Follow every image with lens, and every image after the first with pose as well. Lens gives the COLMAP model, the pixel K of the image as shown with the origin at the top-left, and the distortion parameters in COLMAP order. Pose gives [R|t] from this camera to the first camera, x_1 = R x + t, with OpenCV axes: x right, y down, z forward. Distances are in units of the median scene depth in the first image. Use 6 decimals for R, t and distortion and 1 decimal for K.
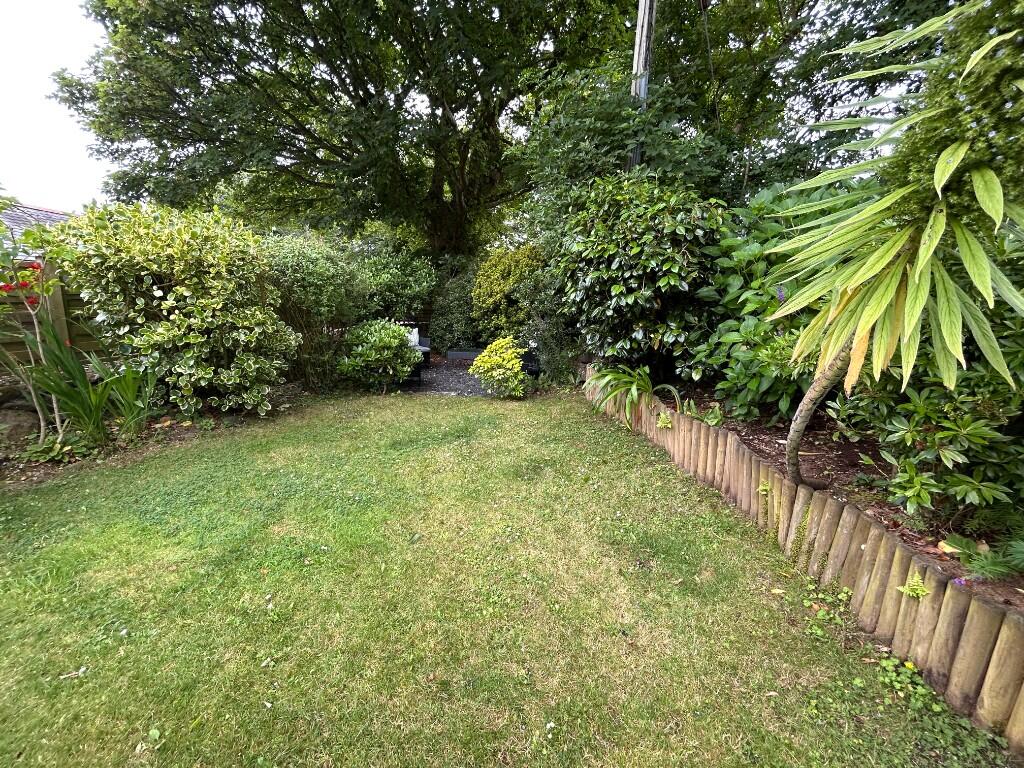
lens RADIAL K [[405.4, 0, 510.4], [0, 405.4, 380.1], [0, 0, 1]] dist [-0.002414, 0.001595]
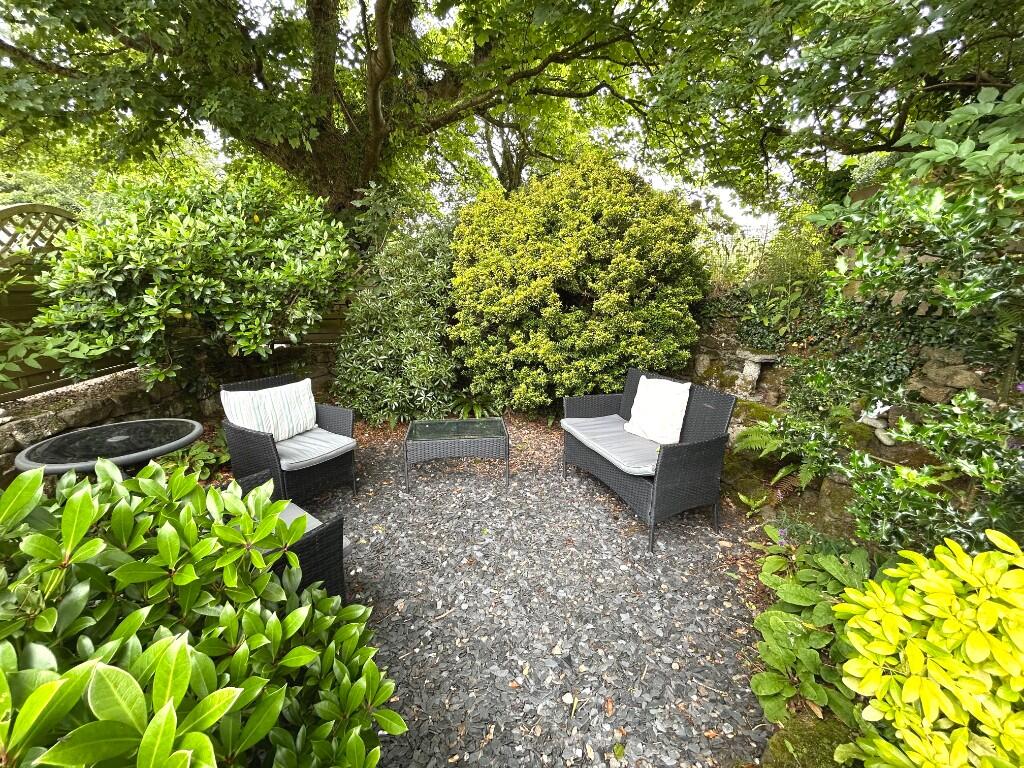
lens RADIAL K [[405.4, 0, 514.9], [0, 405.4, 380.3], [0, 0, 1]] dist [-0.002414, 0.001595]
pose [[0.966863, -0.068151, 0.246033, -0.149865], [0.064844, 0.997663, 0.021531, -0.128622], [-0.246925, -0.004864, 0.969022, 0.645392]]
